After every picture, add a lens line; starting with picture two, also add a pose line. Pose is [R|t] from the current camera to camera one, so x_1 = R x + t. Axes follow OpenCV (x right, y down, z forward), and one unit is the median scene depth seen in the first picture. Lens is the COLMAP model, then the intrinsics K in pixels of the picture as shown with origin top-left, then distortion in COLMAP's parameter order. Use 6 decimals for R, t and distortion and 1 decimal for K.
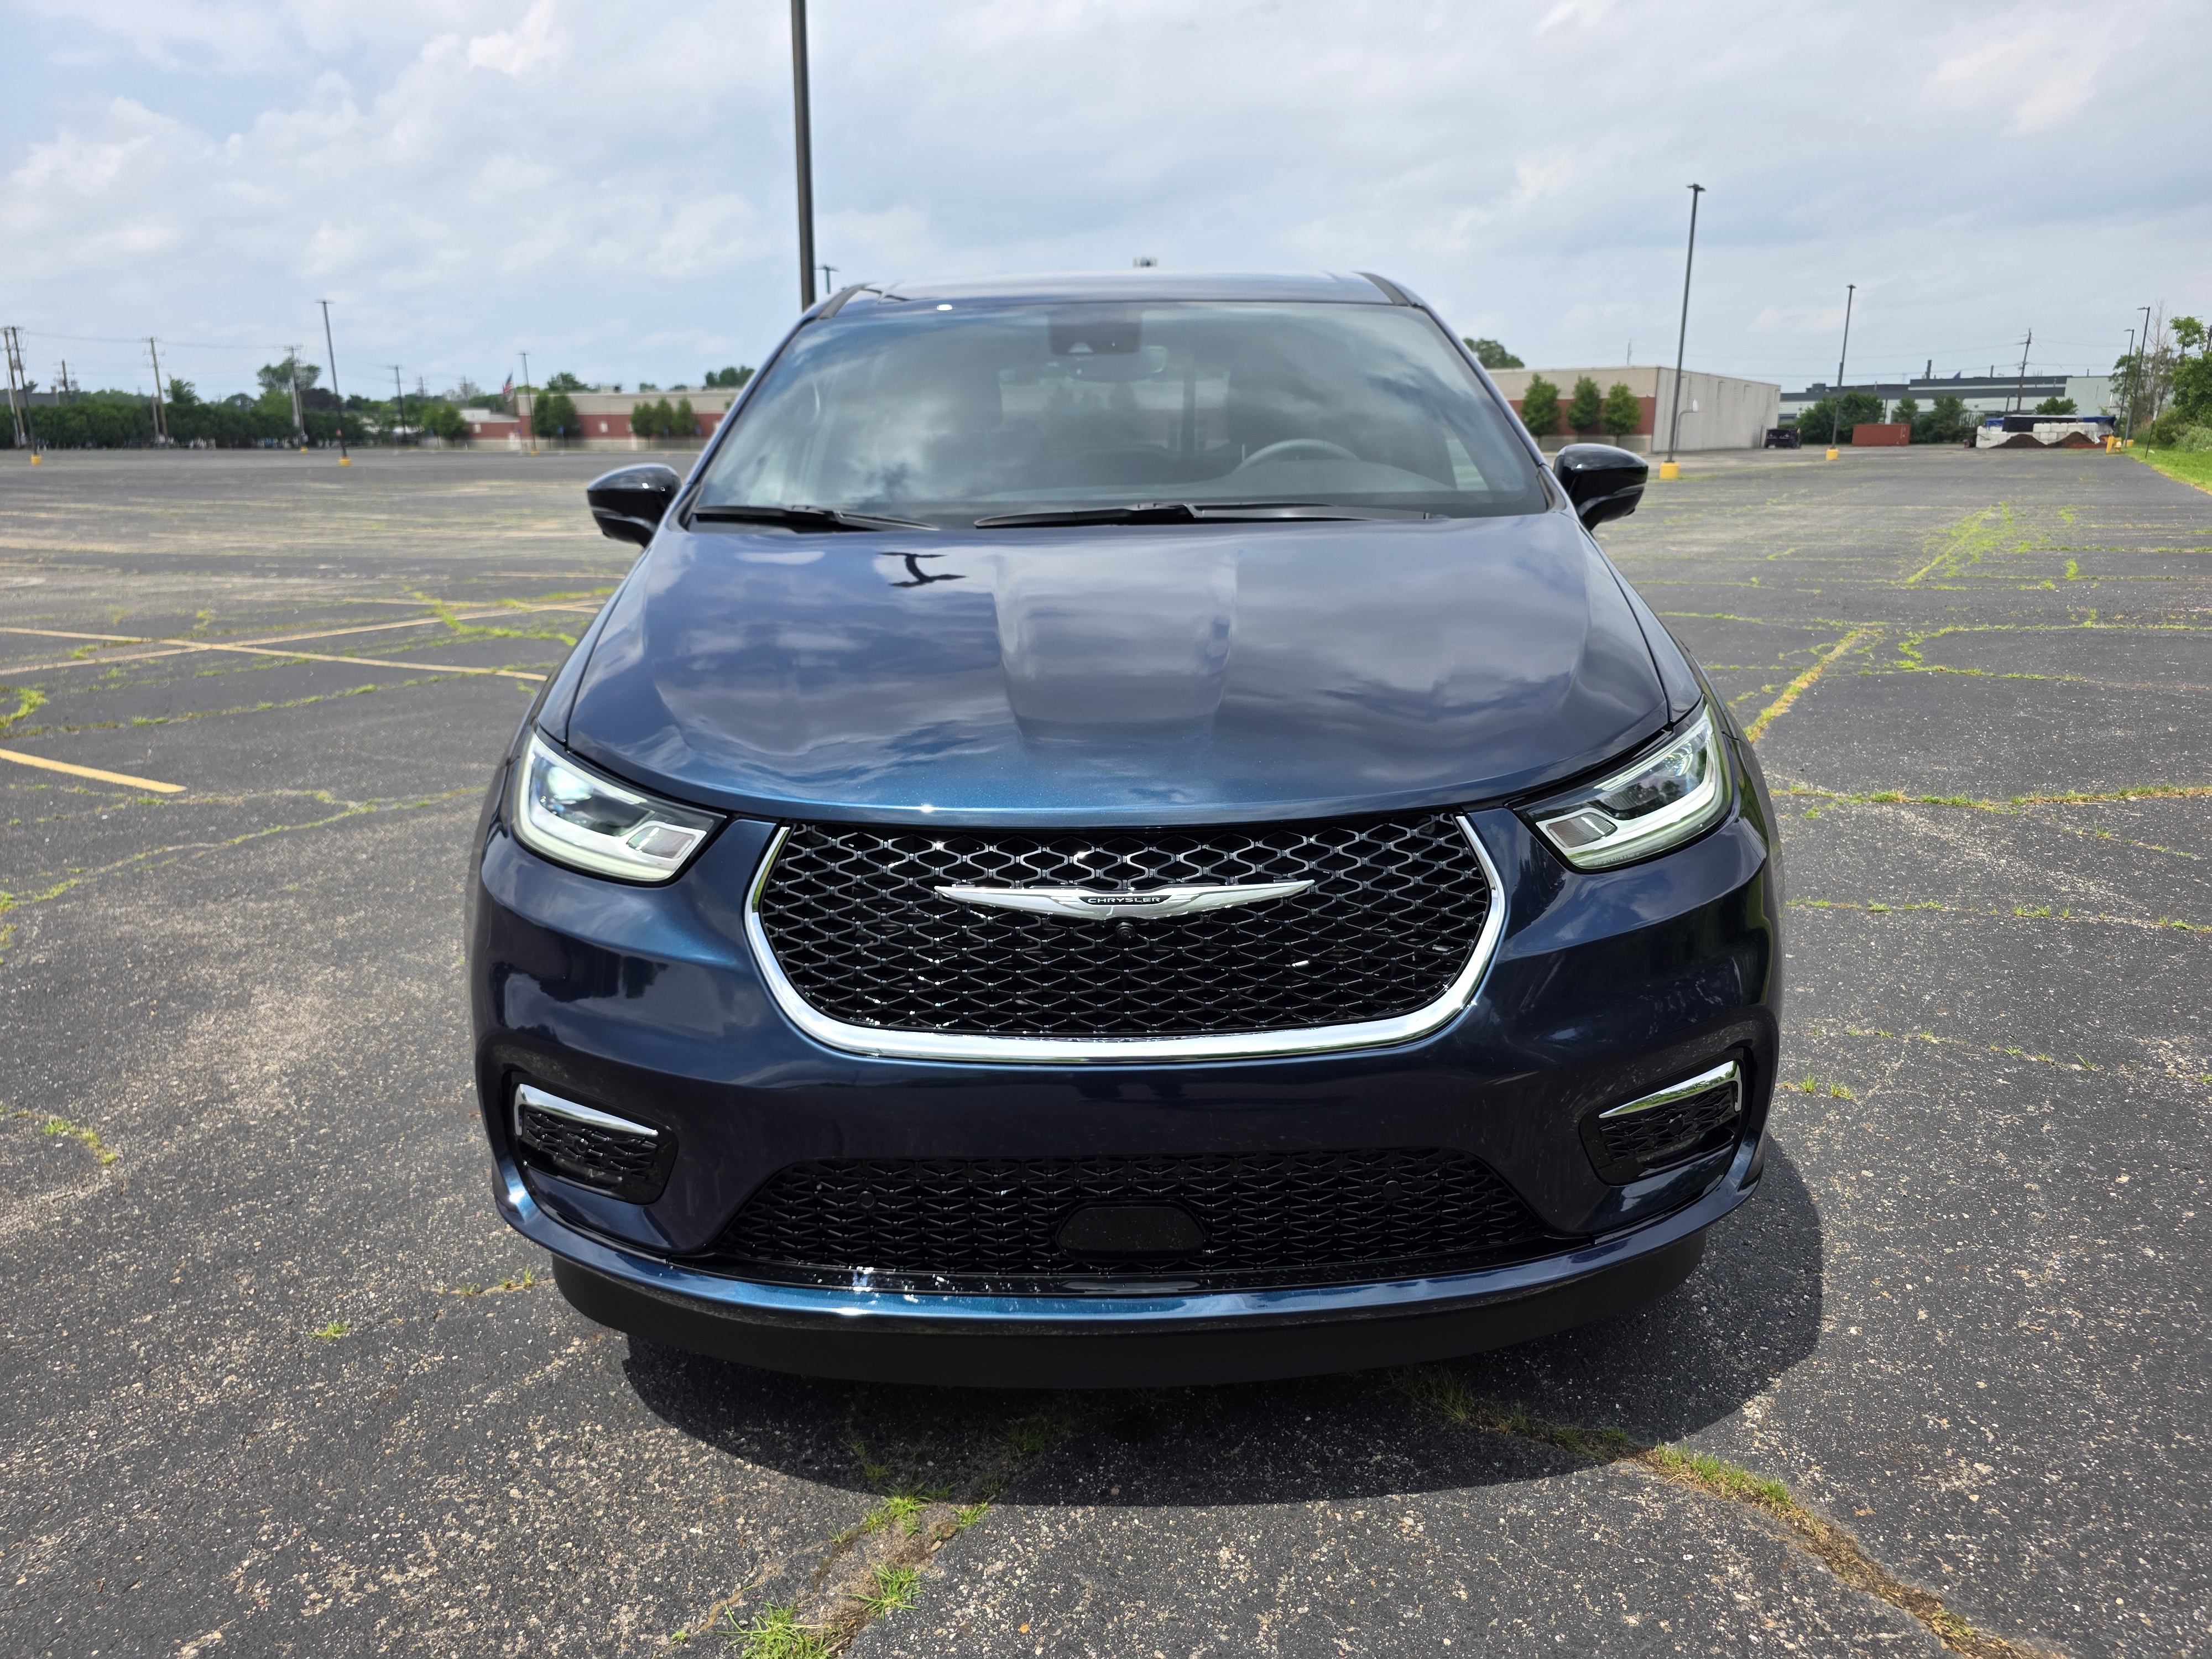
lens RADIAL K [[1499.2, 0, 1120.2], [0, 1499.2, 820.6], [0, 0, 1]] dist [0.038374, -0.037601]
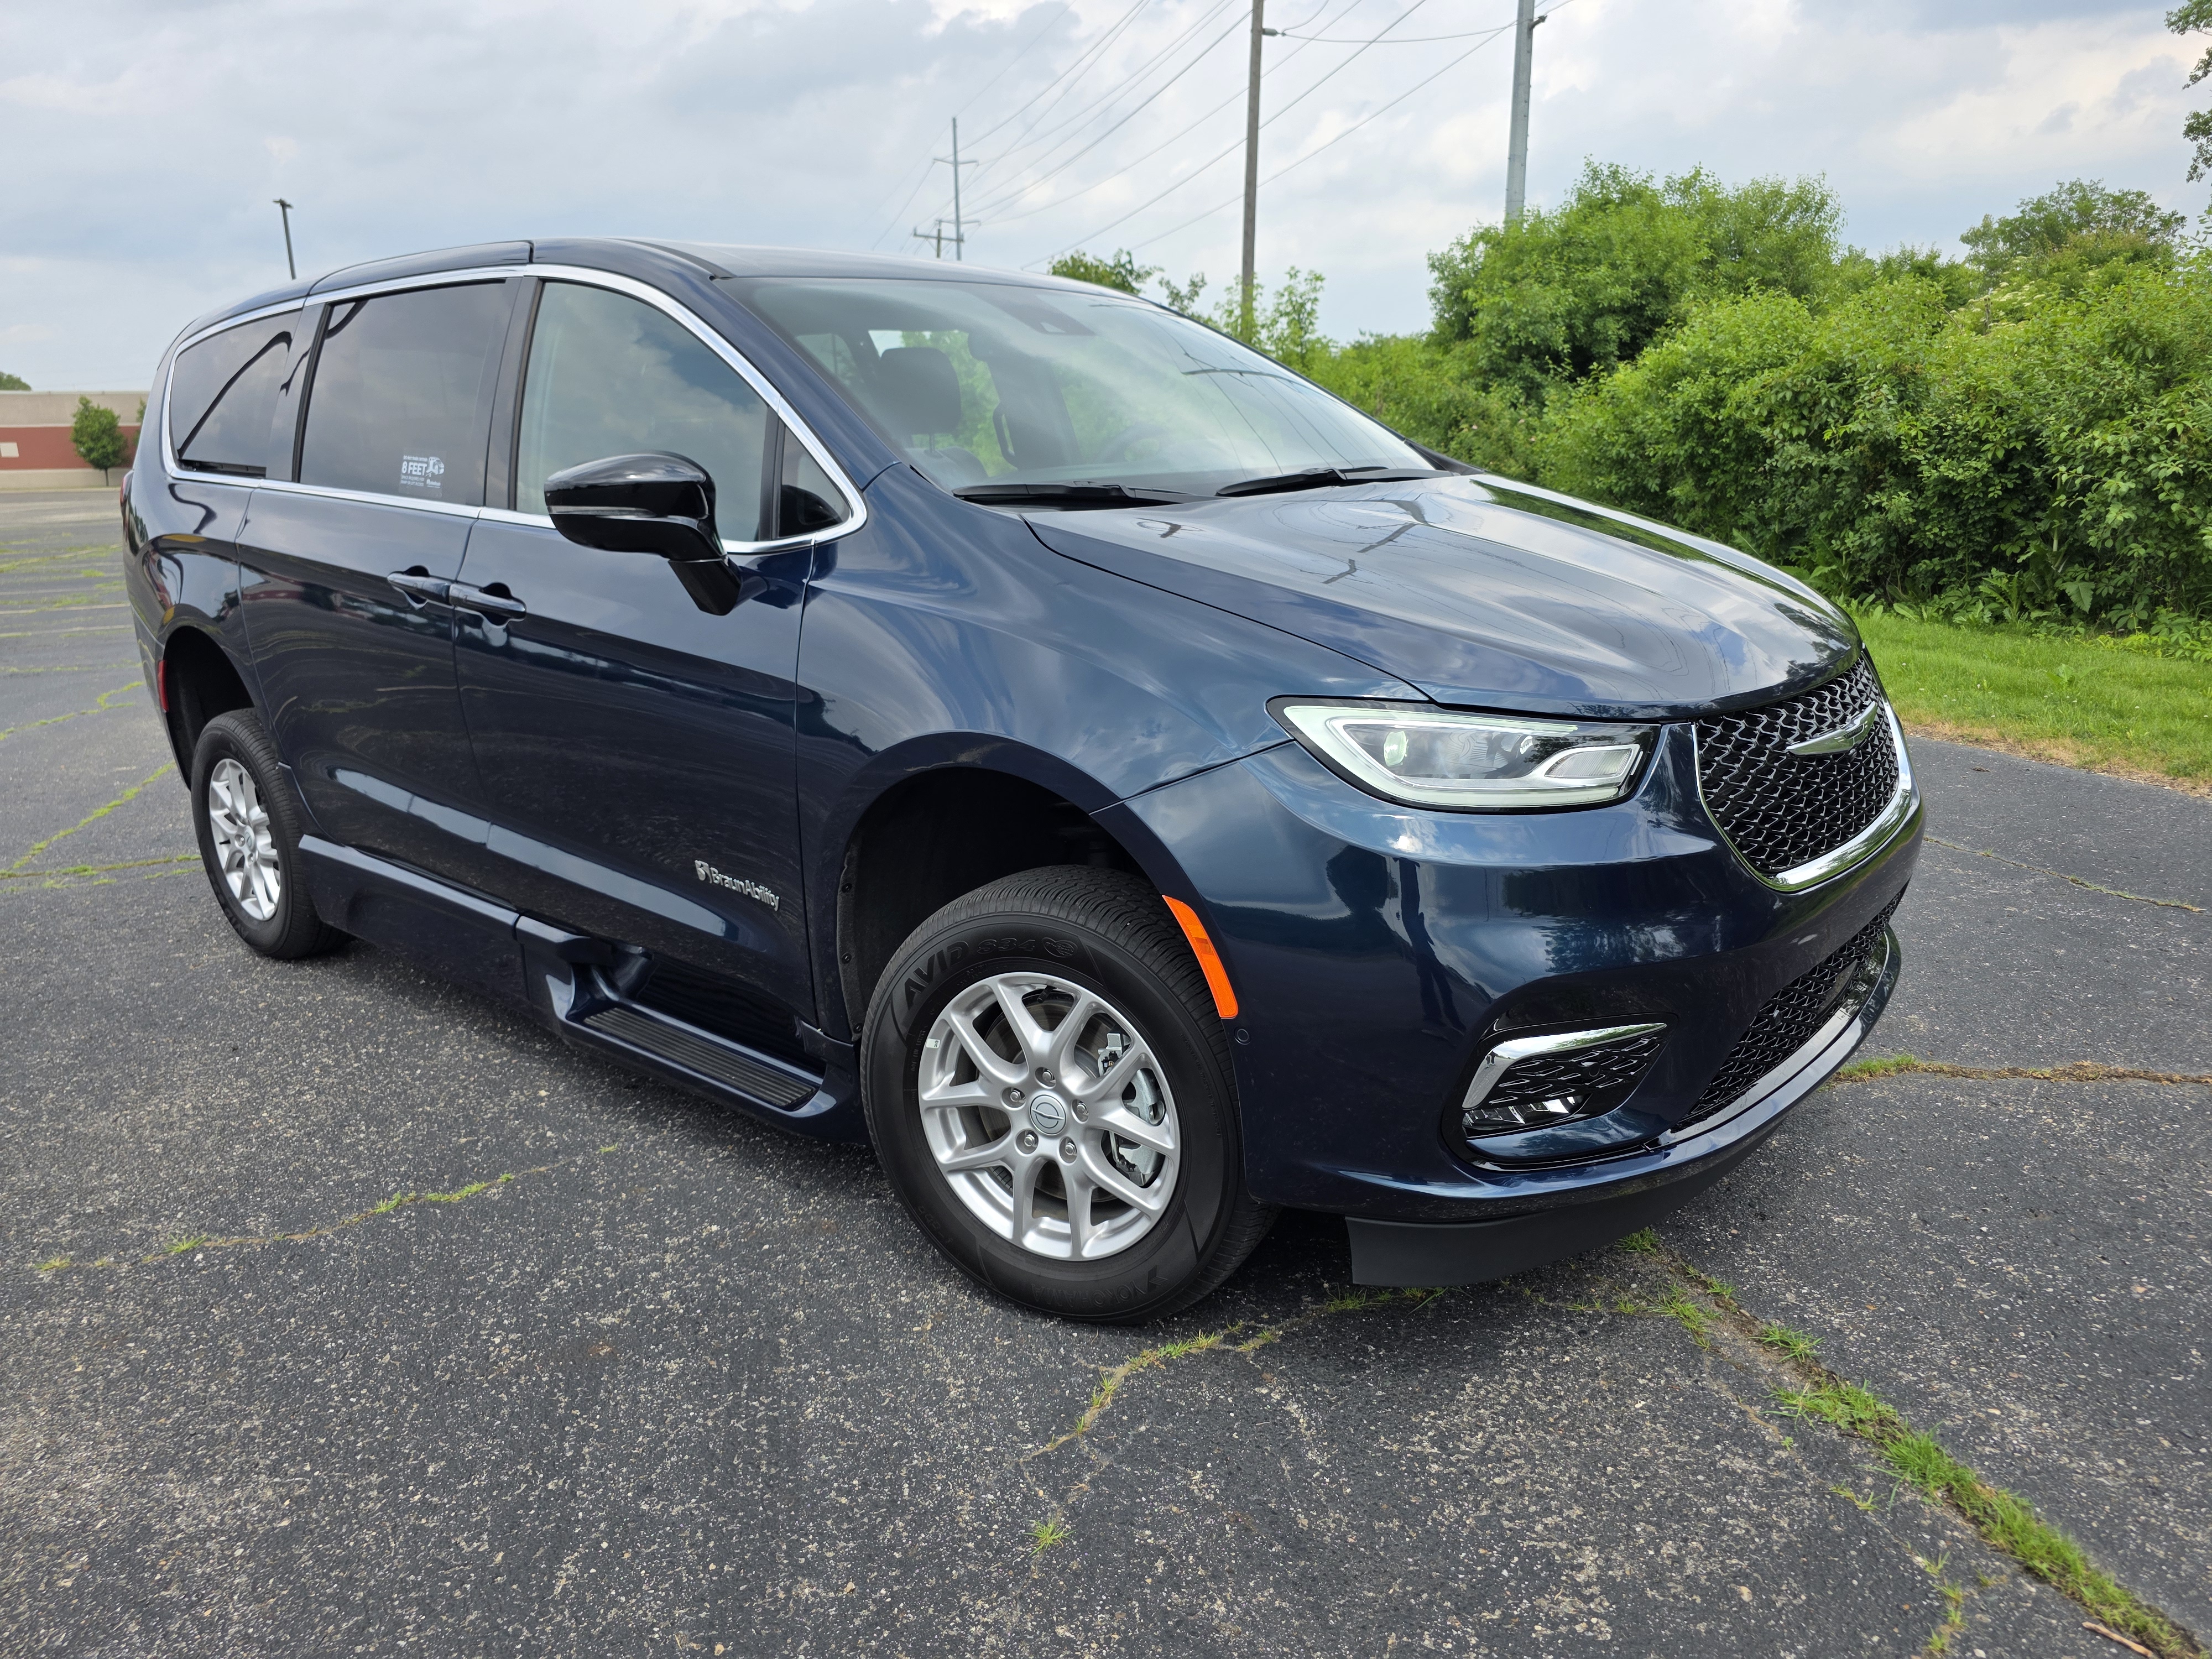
lens RADIAL K [[1499.2, 0, 1120.2], [0, 1499.2, 820.6], [0, 0, 1]] dist [0.038374, -0.037601]
pose [[0.649578, -0.189600, 0.736275, -1.139101], [0.203645, 0.976410, 0.071772, -0.080648], [-0.732514, 0.103317, 0.672866, 0.467210]]
